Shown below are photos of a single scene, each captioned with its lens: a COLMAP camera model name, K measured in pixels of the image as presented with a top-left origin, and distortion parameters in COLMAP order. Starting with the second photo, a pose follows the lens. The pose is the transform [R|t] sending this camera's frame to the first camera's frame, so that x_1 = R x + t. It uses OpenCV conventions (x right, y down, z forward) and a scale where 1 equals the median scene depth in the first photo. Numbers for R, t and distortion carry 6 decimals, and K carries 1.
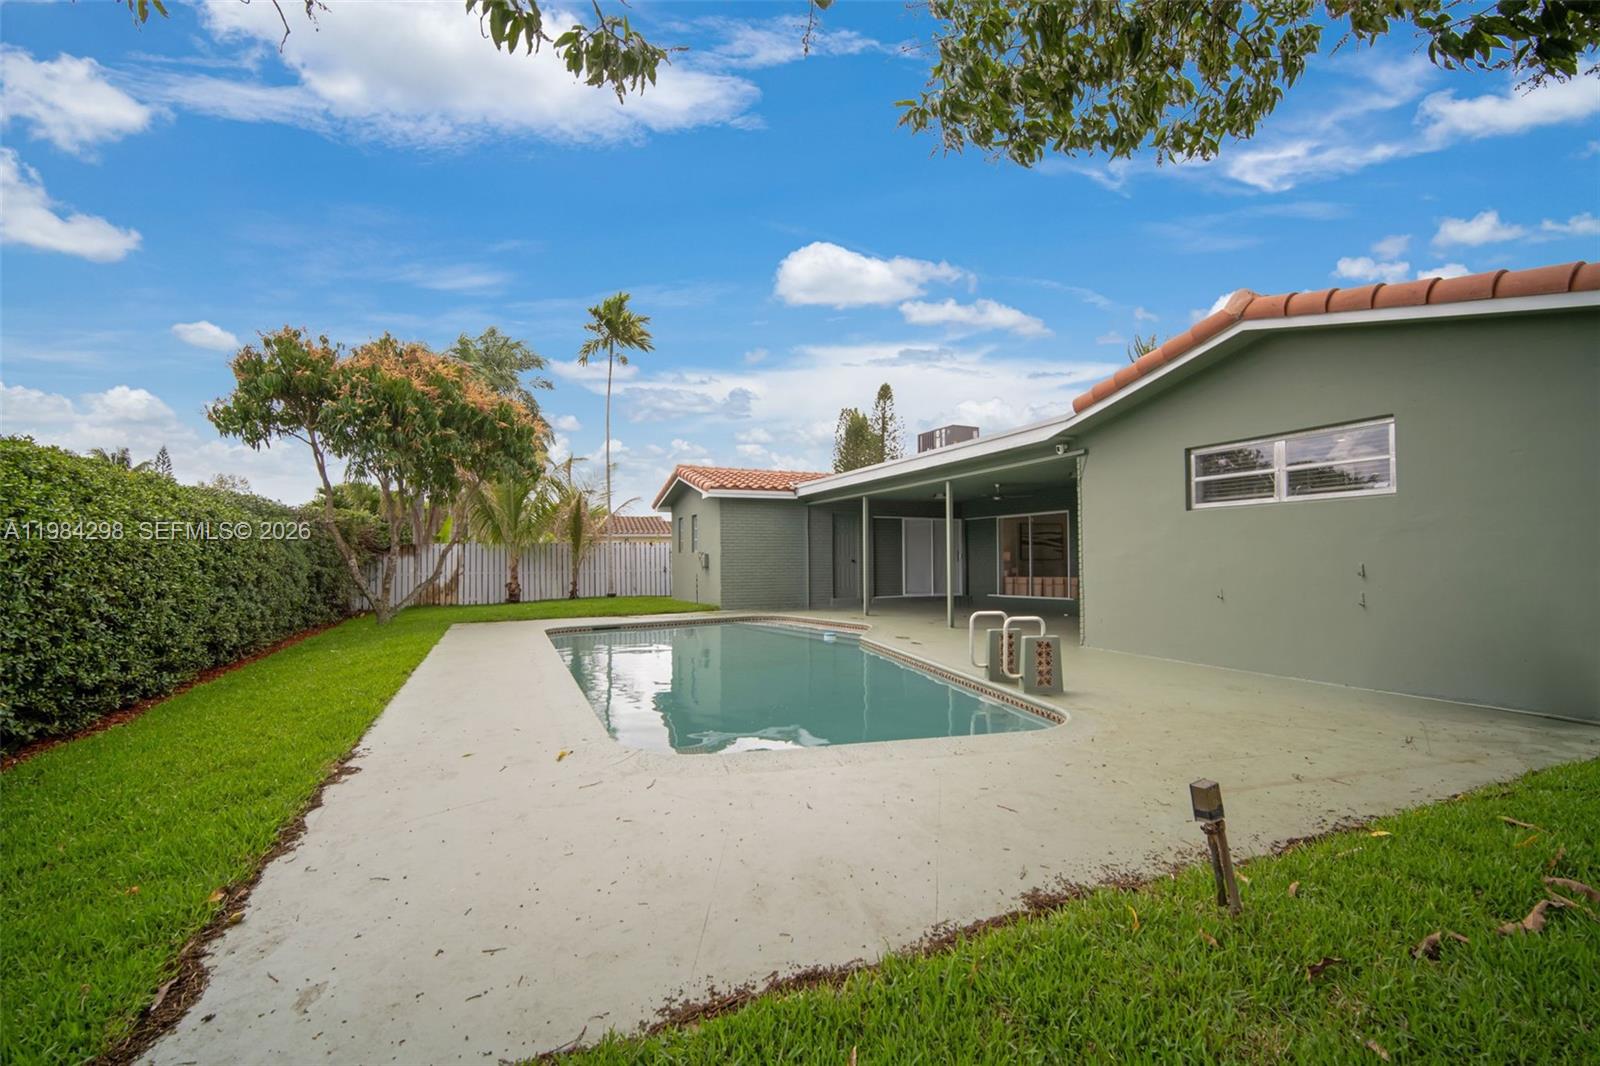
lens RADIAL K [[692.3, 0, 798.7], [0, 692.3, 537.8], [0, 0, 1]] dist [-0.003733, 0.000405]
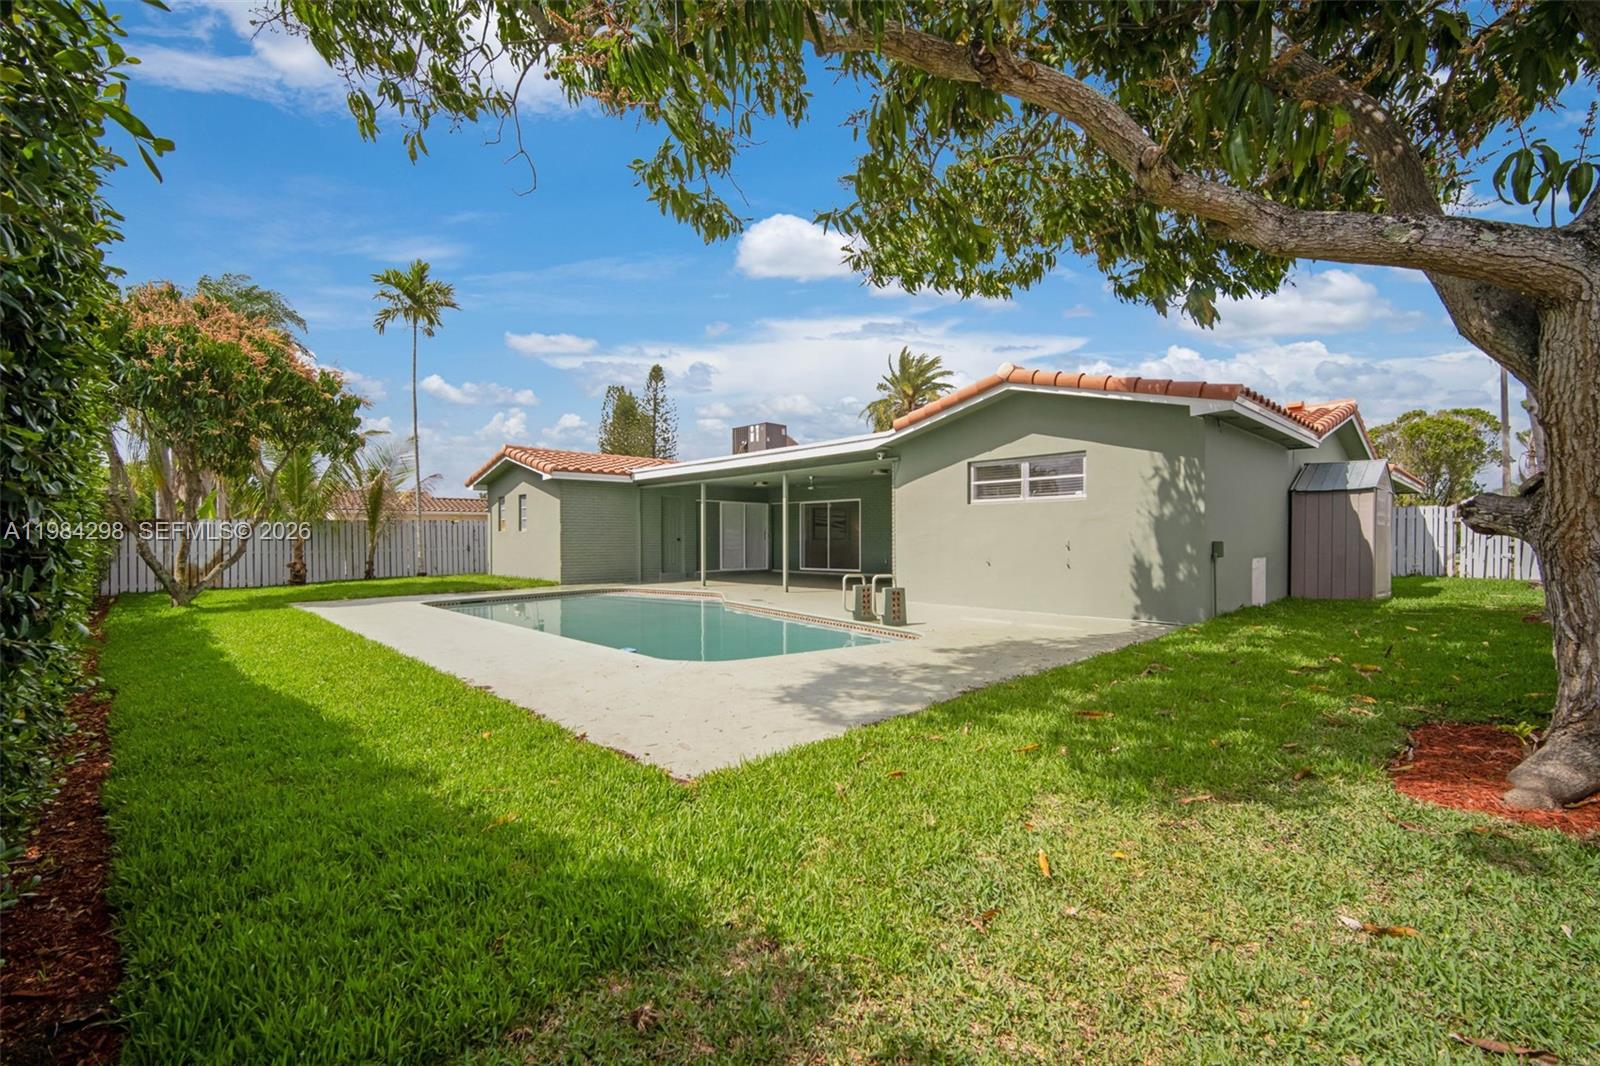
lens RADIAL K [[692.3, 0, 798.7], [0, 692.3, 537.8], [0, 0, 1]] dist [-0.003733, 0.000405]
pose [[0.940968, 0.005254, 0.338454, -0.127866], [-0.014271, 0.999606, 0.024159, 0.001005], [-0.338193, -0.027563, 0.940673, -0.123862]]
